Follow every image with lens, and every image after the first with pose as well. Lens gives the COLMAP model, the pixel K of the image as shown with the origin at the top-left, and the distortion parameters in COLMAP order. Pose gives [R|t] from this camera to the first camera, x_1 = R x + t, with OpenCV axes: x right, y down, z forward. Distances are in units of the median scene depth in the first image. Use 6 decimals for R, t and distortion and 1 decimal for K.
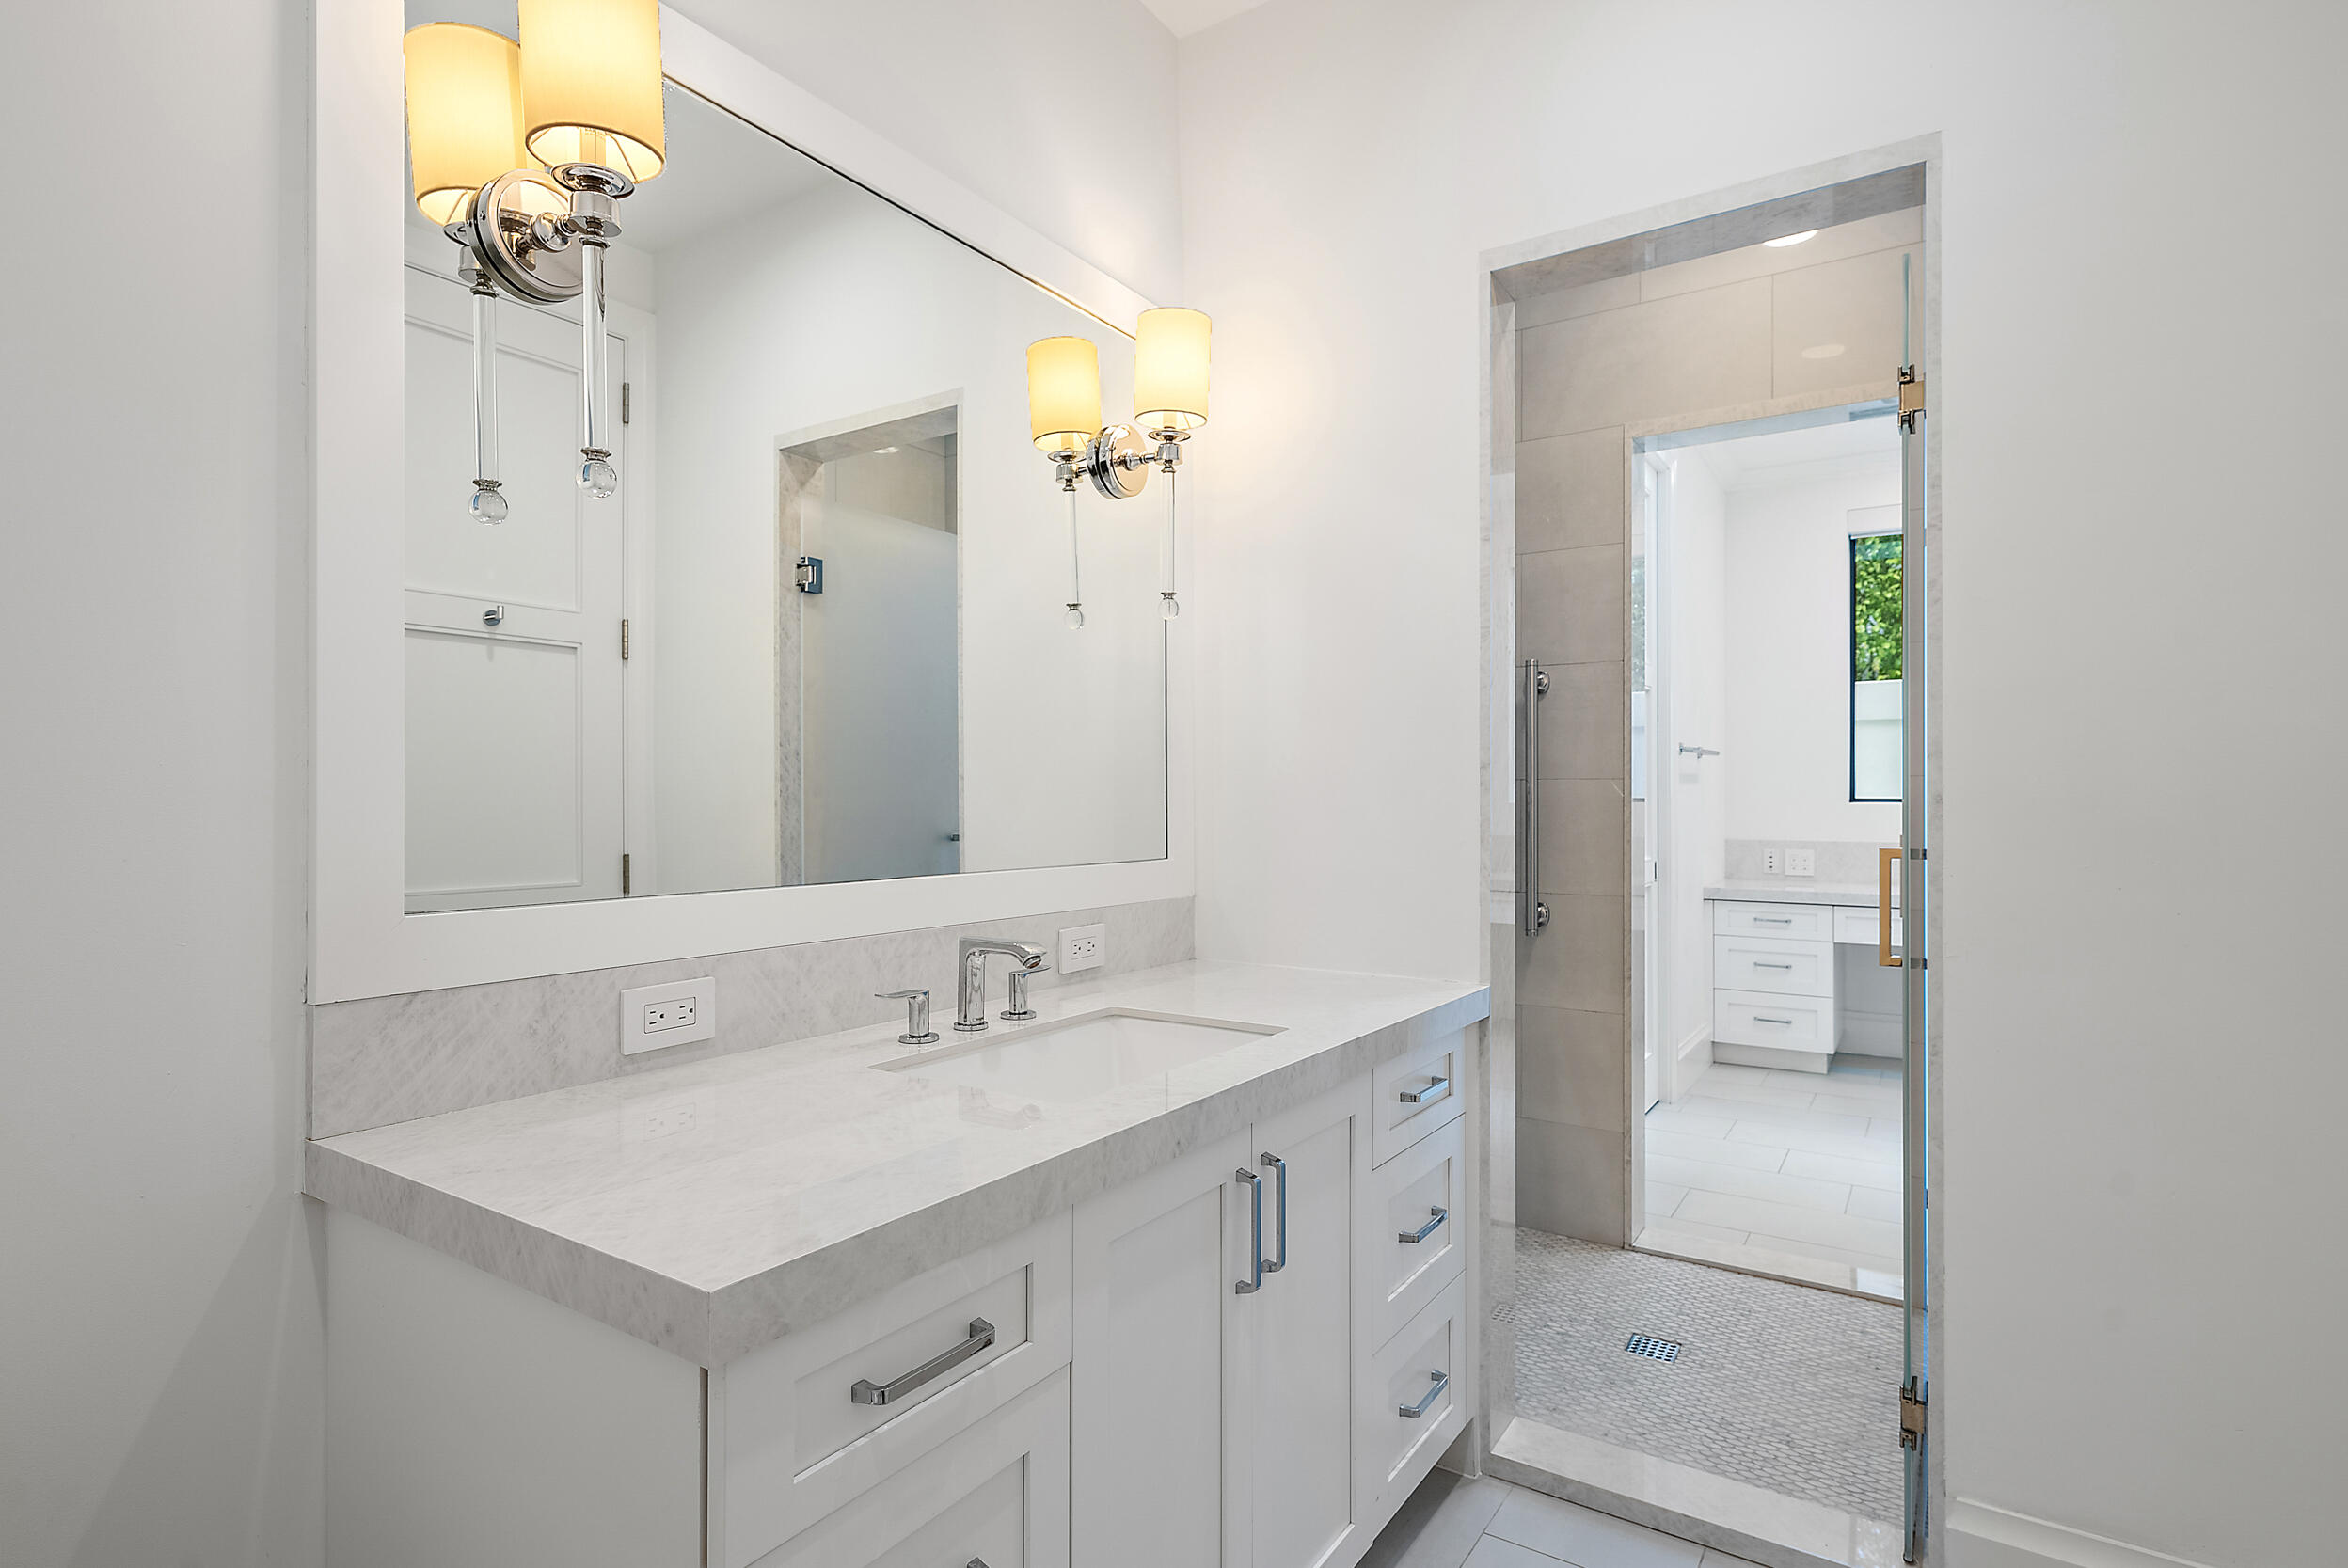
lens RADIAL K [[1175.0, 0, 1174.0], [0, 1175.0, 784.0], [0, 0, 1]] dist [0.002261, 0.000194]
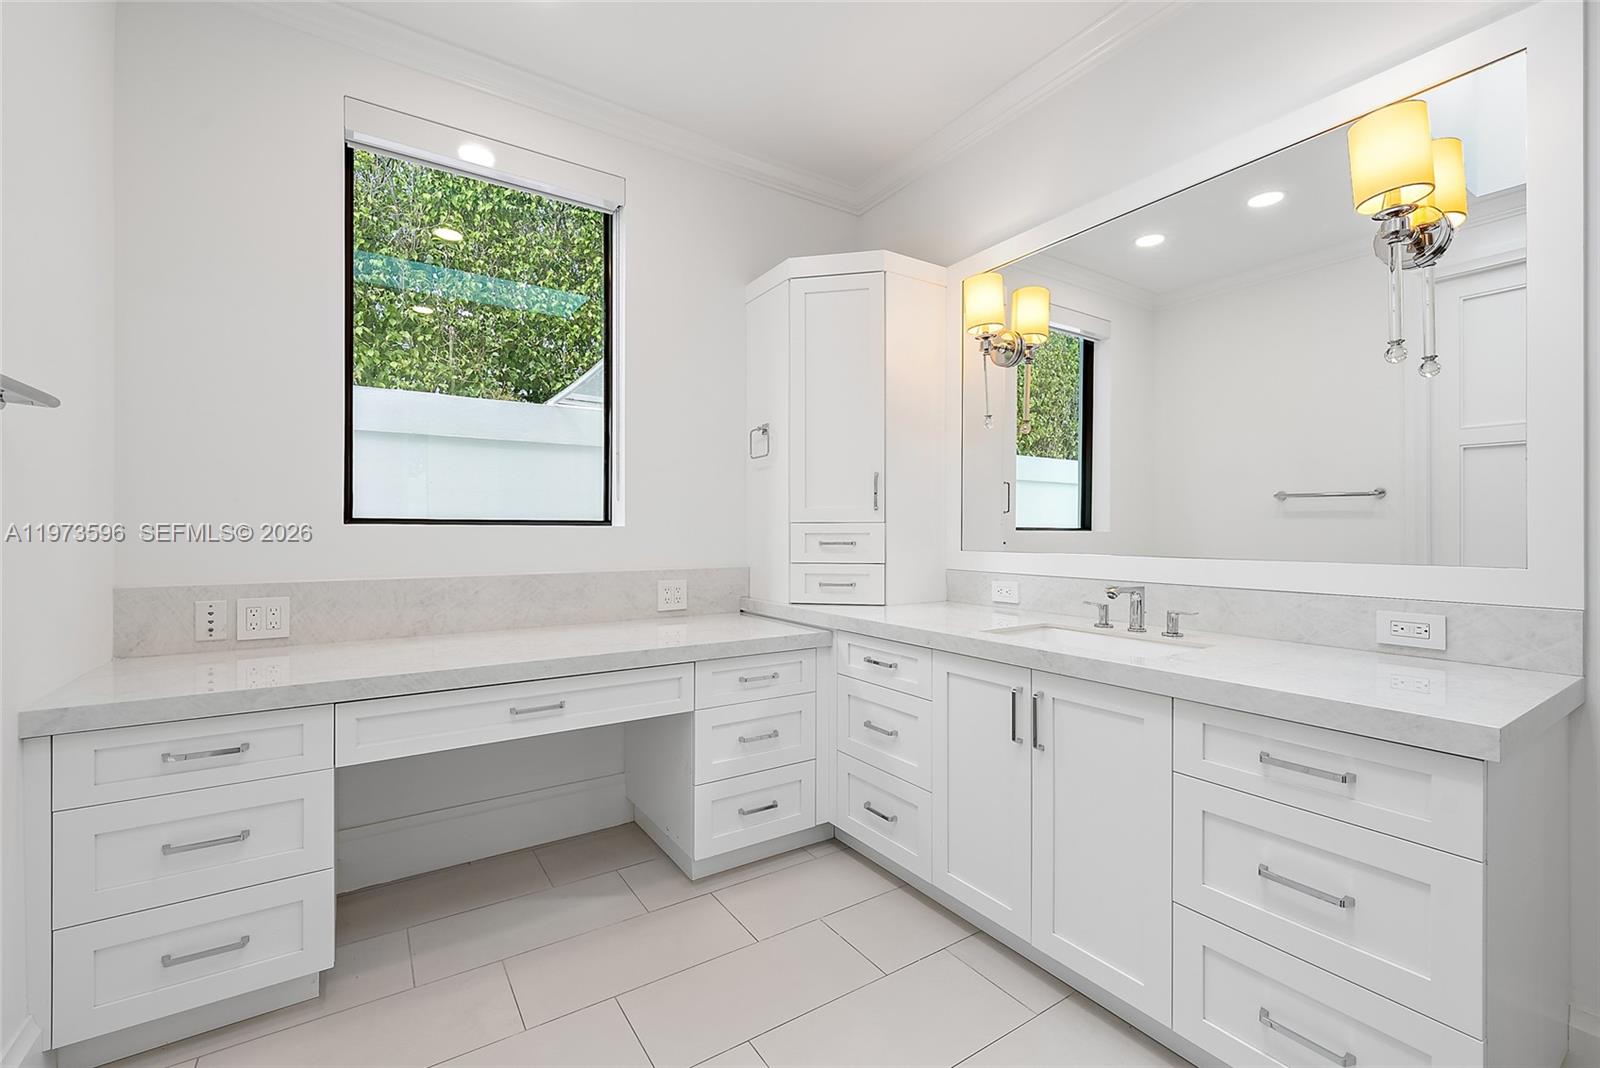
lens RADIAL K [[672.8, 0, 800.0], [0, 672.8, 534.0], [0, 0, 1]] dist [-0.000859, 0.000258]
pose [[0.389134, -0.002749, 0.921177, 0.313604], [-0.011339, 0.999905, 0.007774, 0.015671], [-0.921111, -0.013470, 0.389066, 0.598759]]
